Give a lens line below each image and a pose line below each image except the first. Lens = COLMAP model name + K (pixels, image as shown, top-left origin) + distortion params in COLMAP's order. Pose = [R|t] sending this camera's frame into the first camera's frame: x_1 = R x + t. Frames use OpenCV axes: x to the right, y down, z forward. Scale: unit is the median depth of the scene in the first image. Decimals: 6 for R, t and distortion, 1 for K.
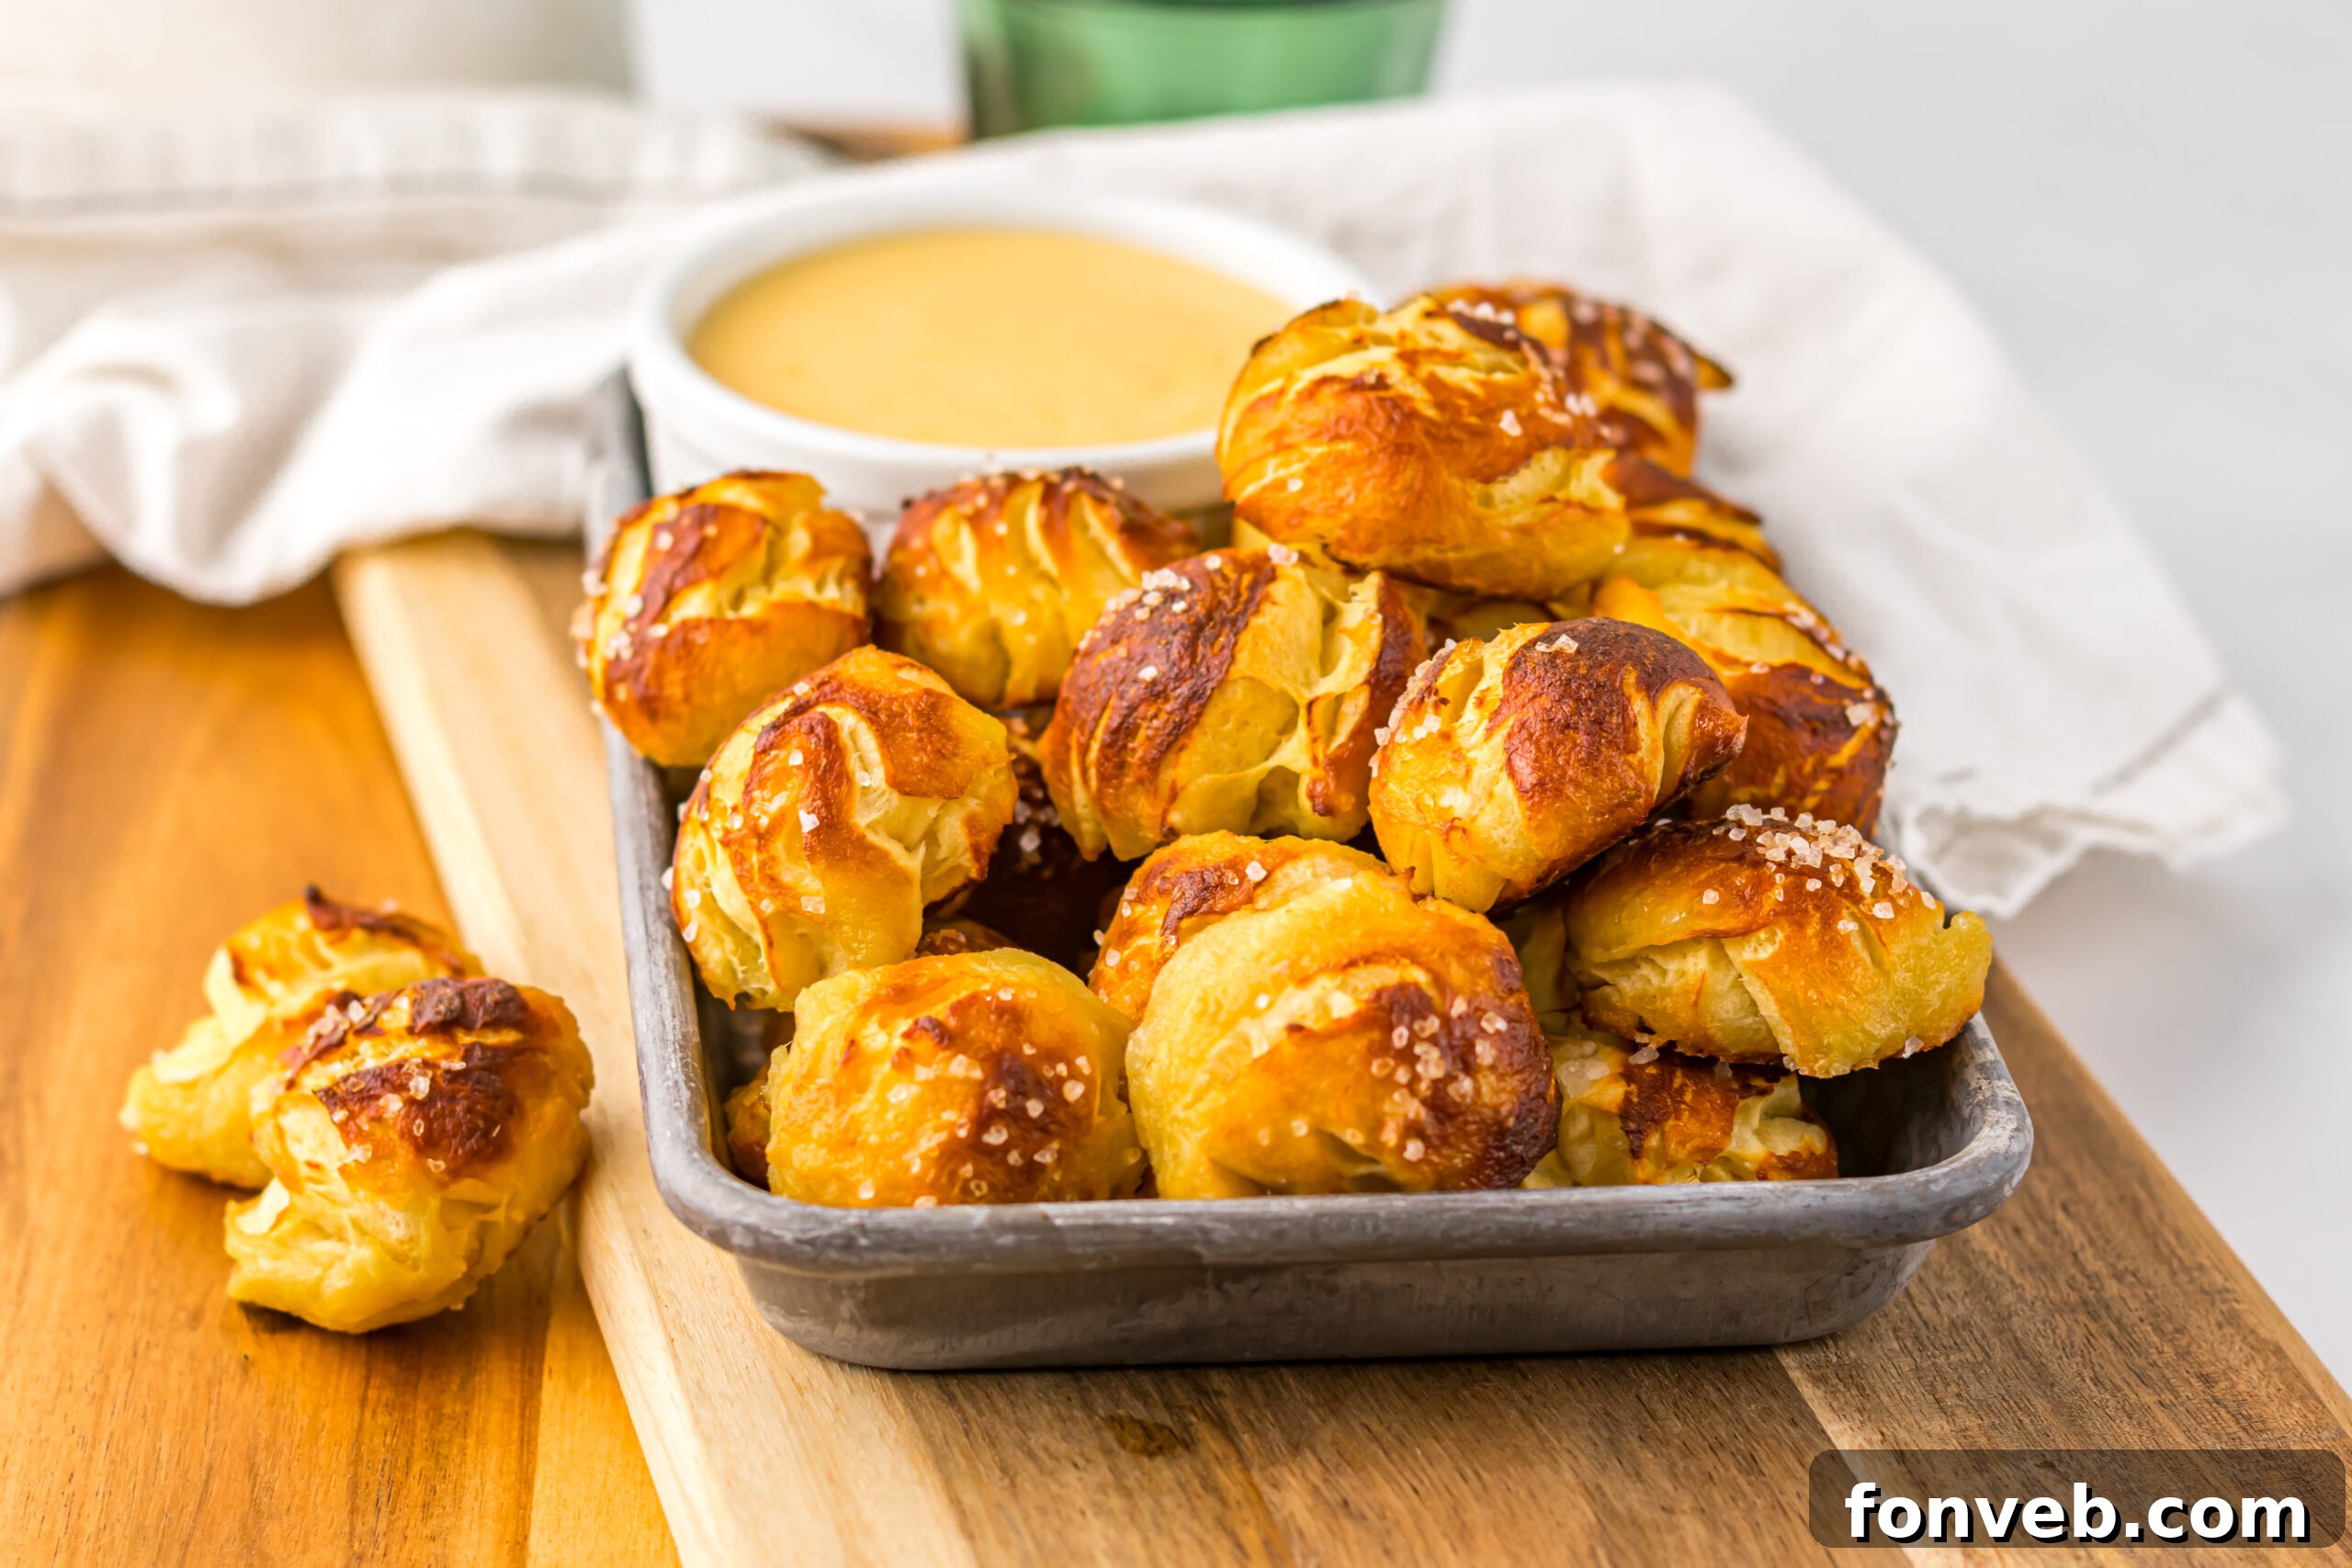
lens RADIAL K [[6444.0, 0, 1176.0], [0, 6444.0, 784.0], [0, 0, 1]] dist [-0.120161, -0.129946]
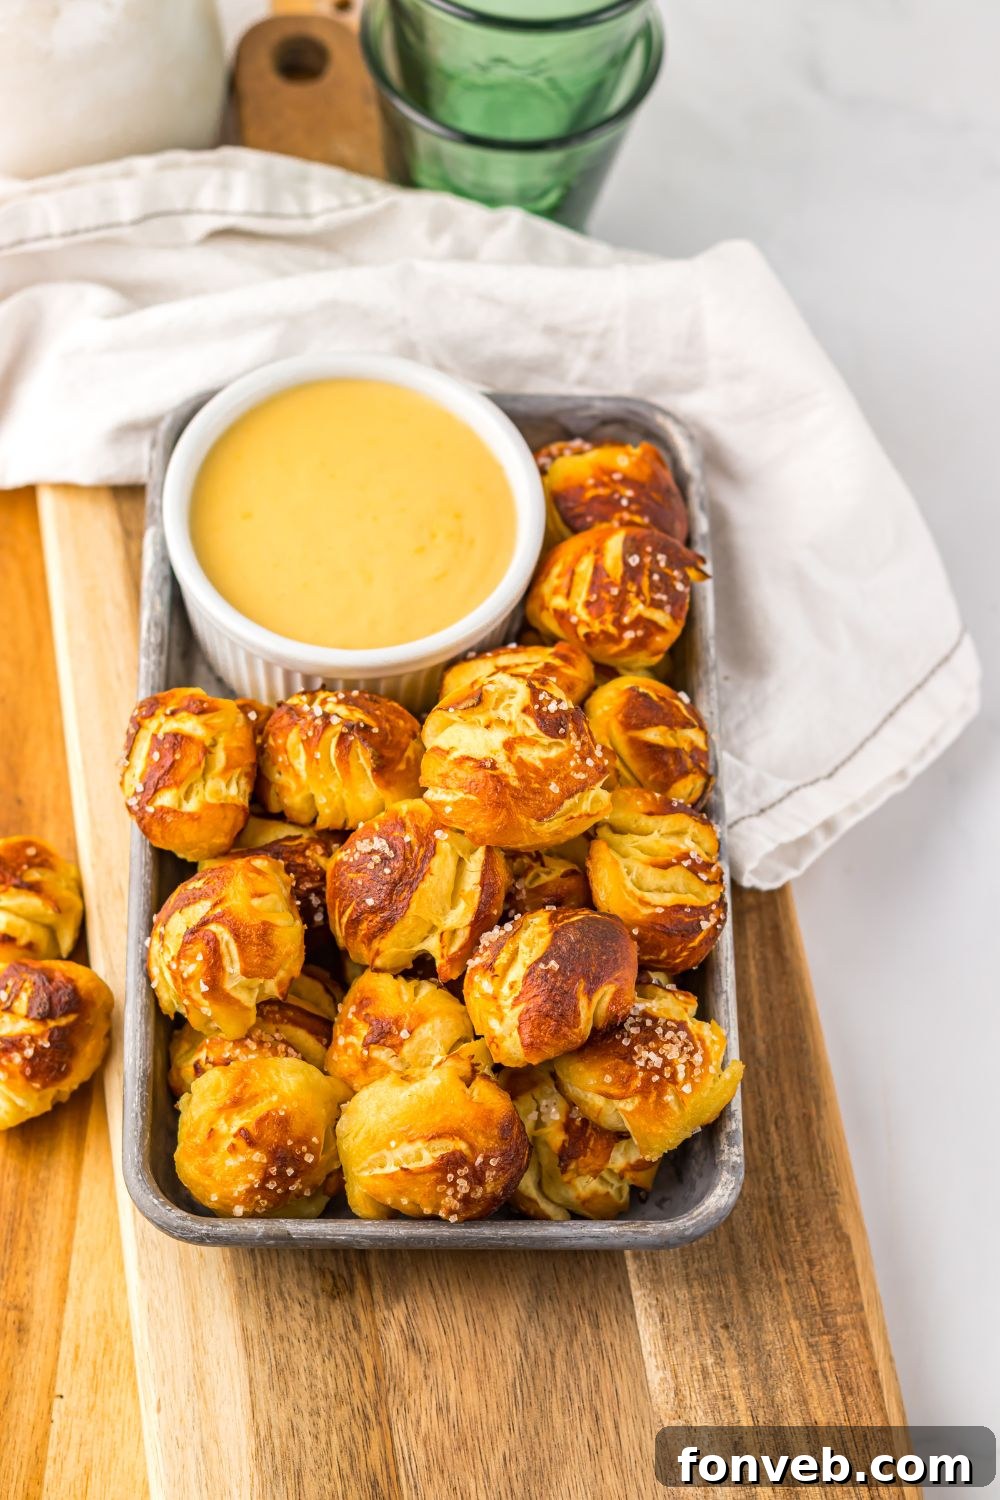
lens RADIAL K [[3721.7, 0, 453.7], [0, 3721.7, 743.2], [0, 0, 1]] dist [-0.055662, -0.816105]
pose [[0.994335, 0.098561, -0.039801, 0.069234], [-0.060743, 0.834164, 0.548161, -0.760490], [0.087228, -0.542638, 0.835425, -0.000636]]
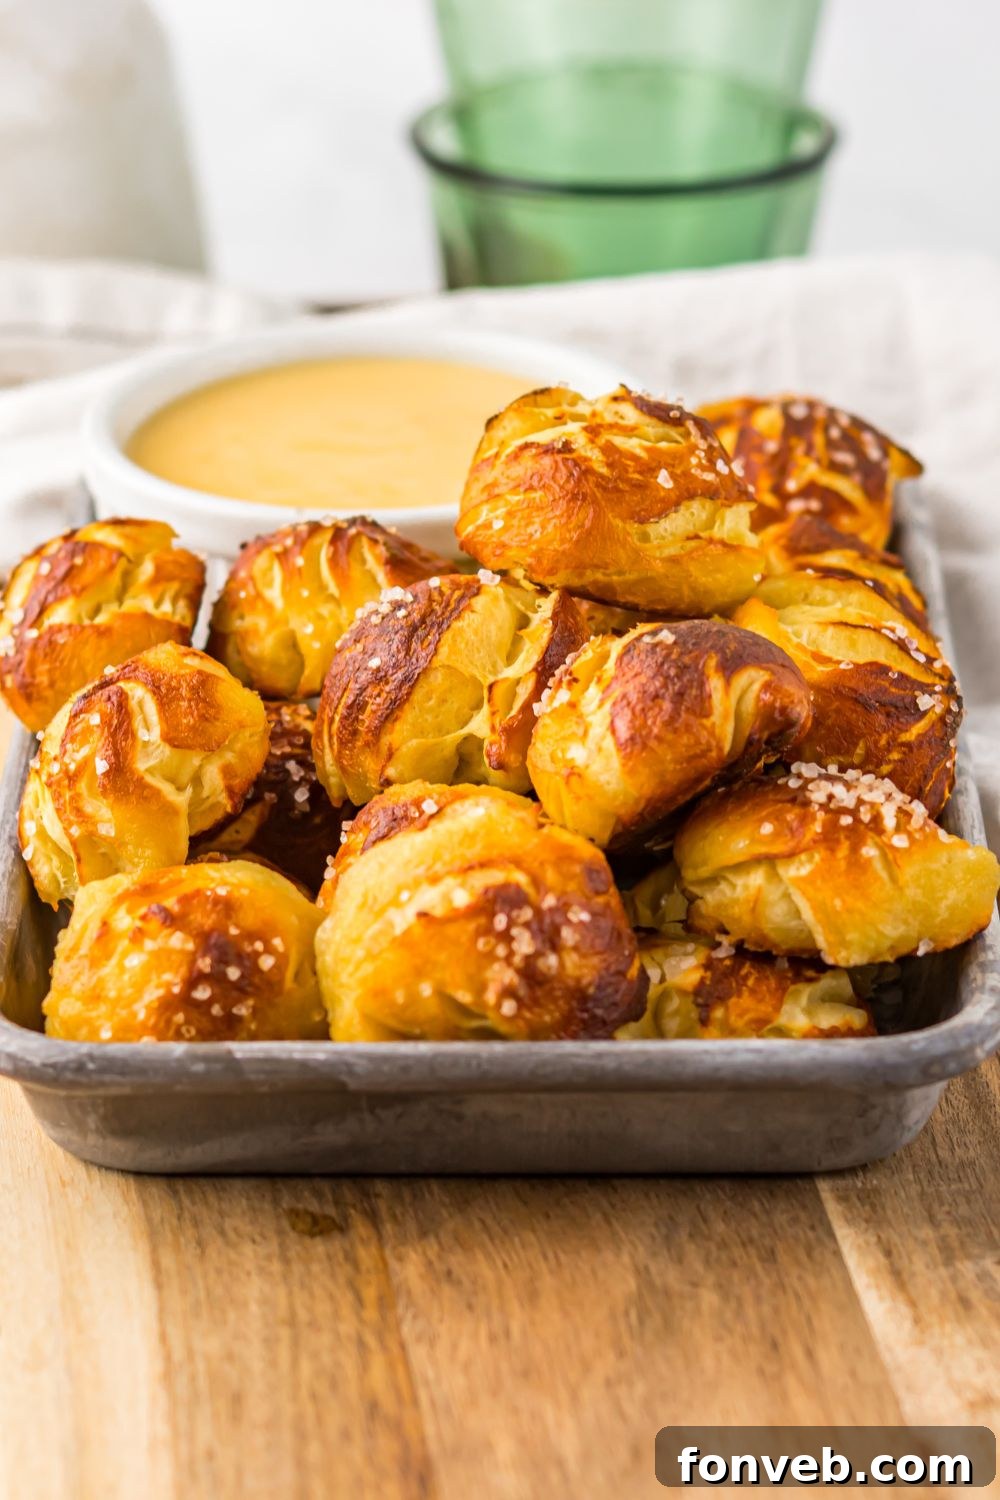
lens RADIAL K [[5516.5, 0, 500.0], [0, 5516.5, 750.0], [0, 0, 1]] dist [-0.061781, -5.388188]
pose [[0.991125, 0.010724, -0.132500, 0.175889], [-0.016694, 0.998891, -0.044032, 0.051397], [0.131881, 0.045853, 0.990205, -0.118076]]
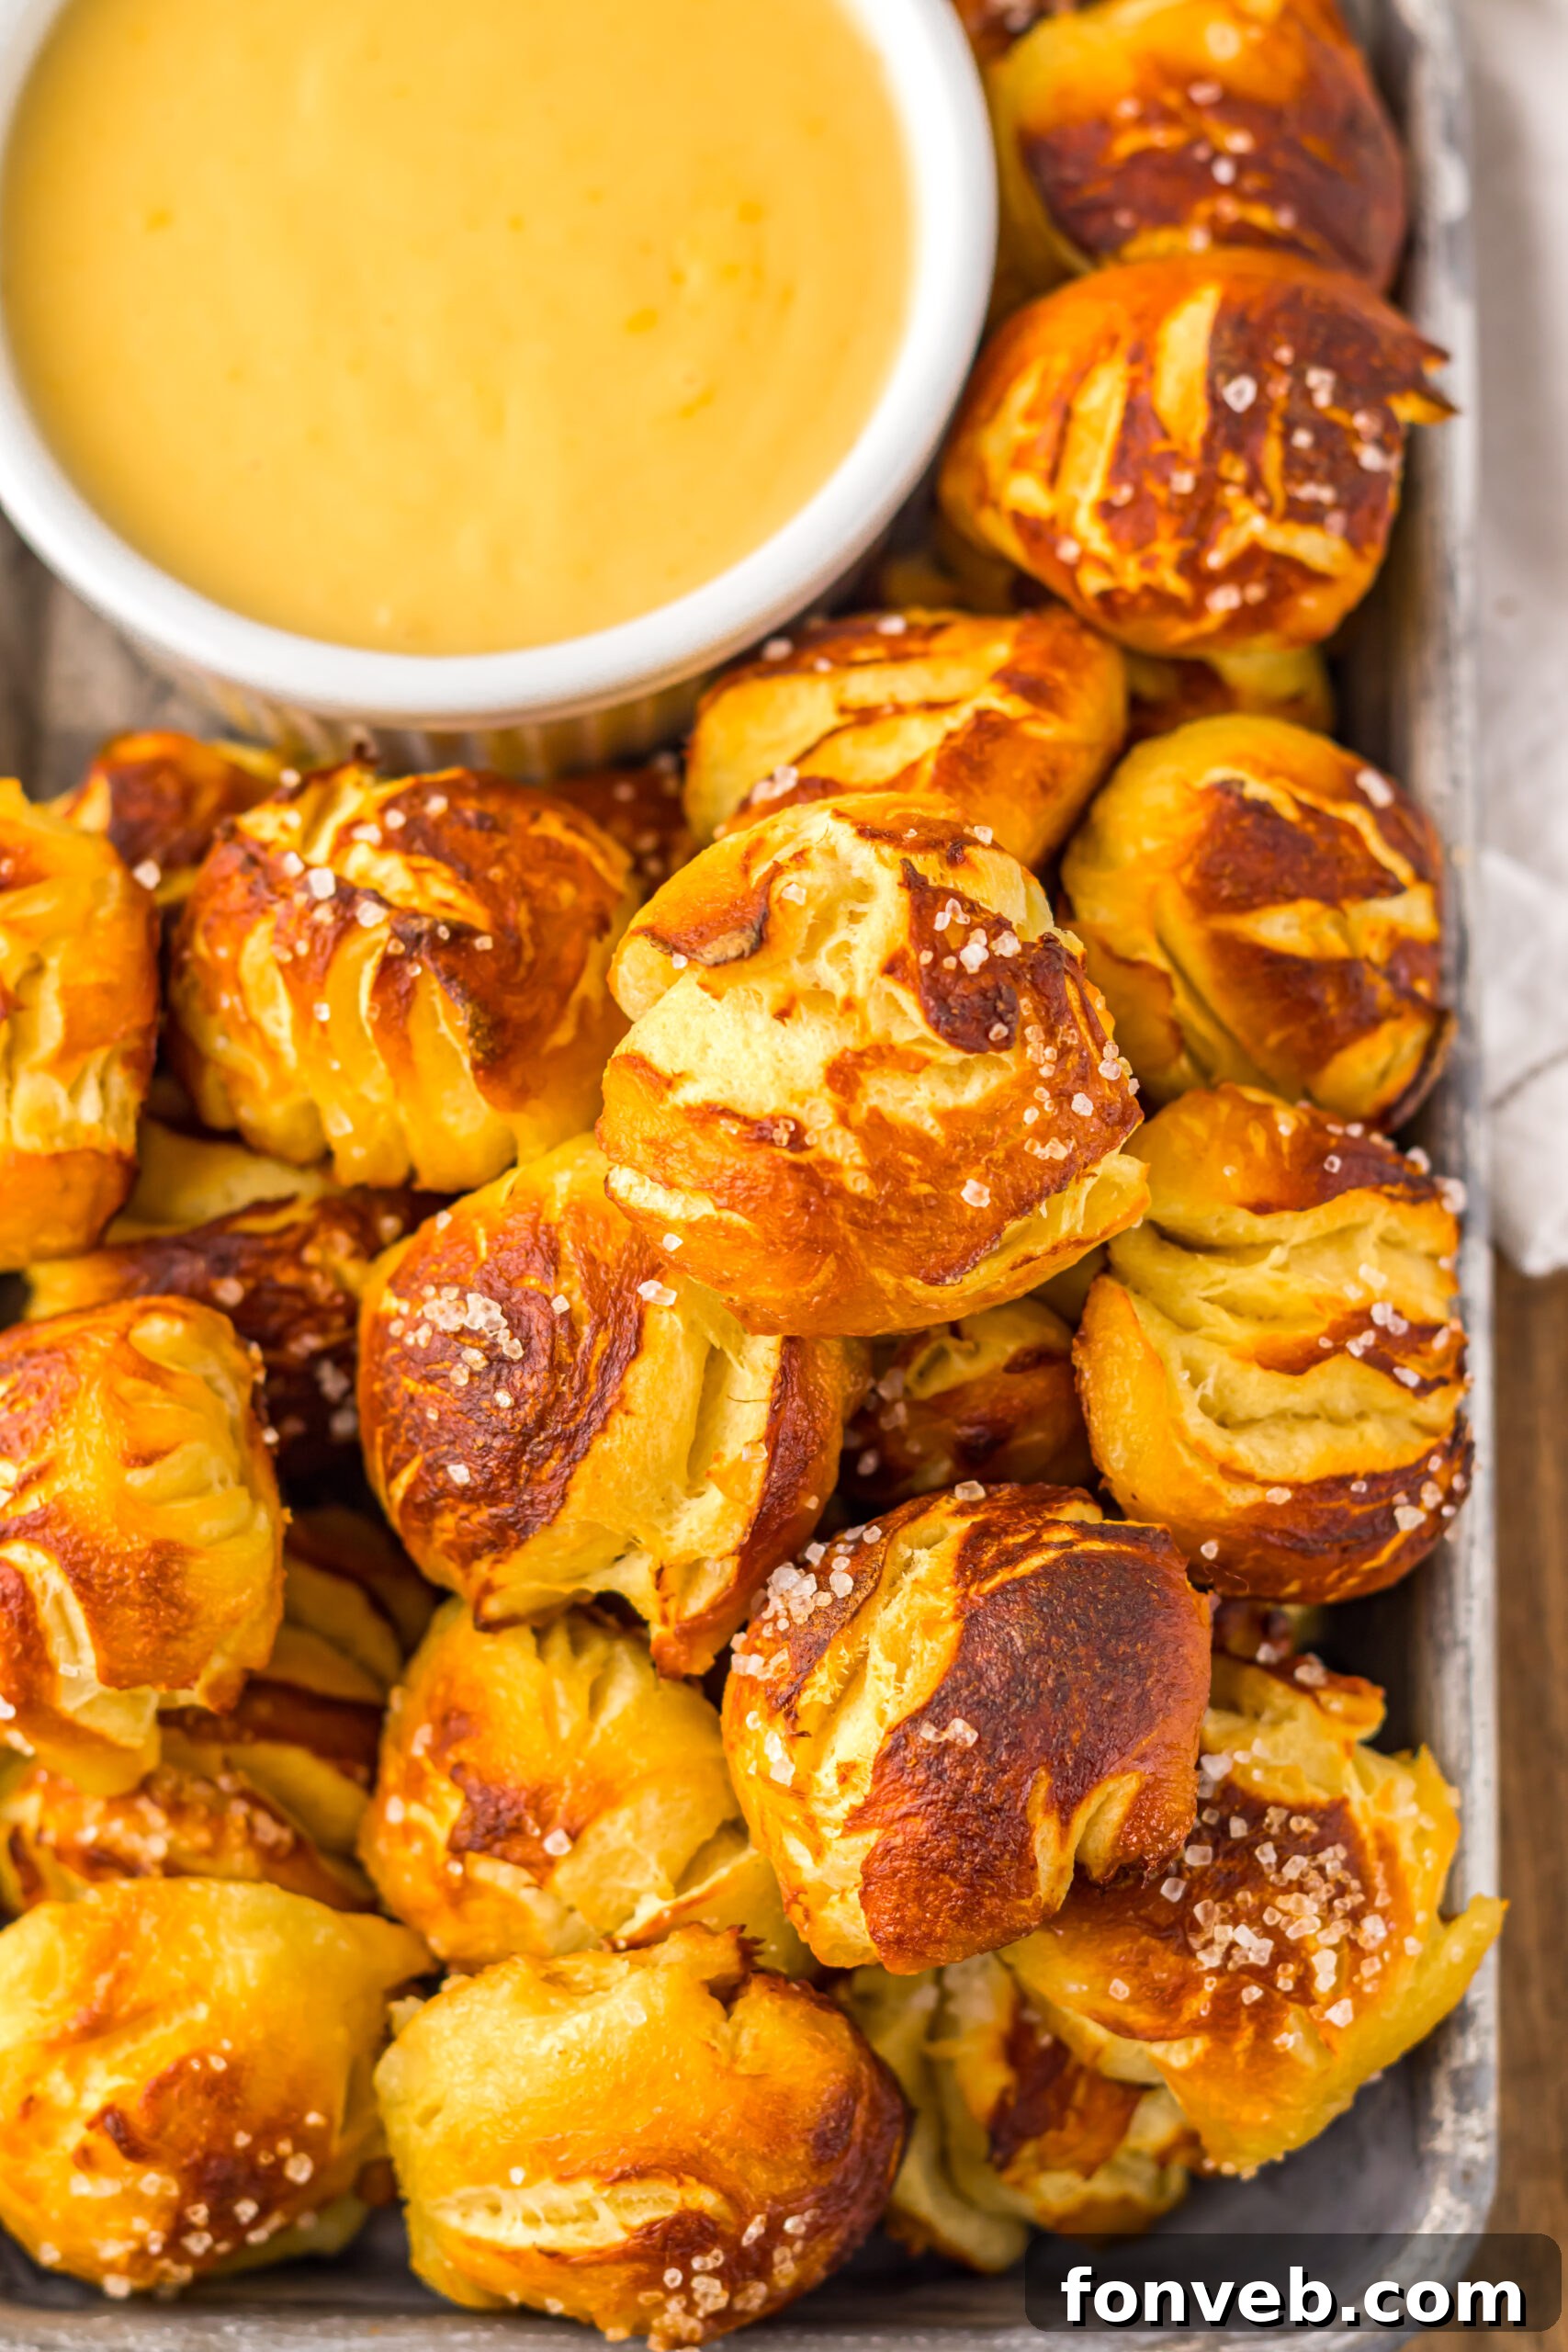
lens RADIAL K [[6058.4, 0, 738.4], [0, 6058.4, 1128.6], [0, 0, 1]] dist [-0.124065, -0.259530]
pose [[0.990373, 0.116339, -0.075016, 0.079248], [-0.016191, 0.635552, 0.771888, -0.610582], [0.137477, -0.763242, 0.631317, 0.601991]]
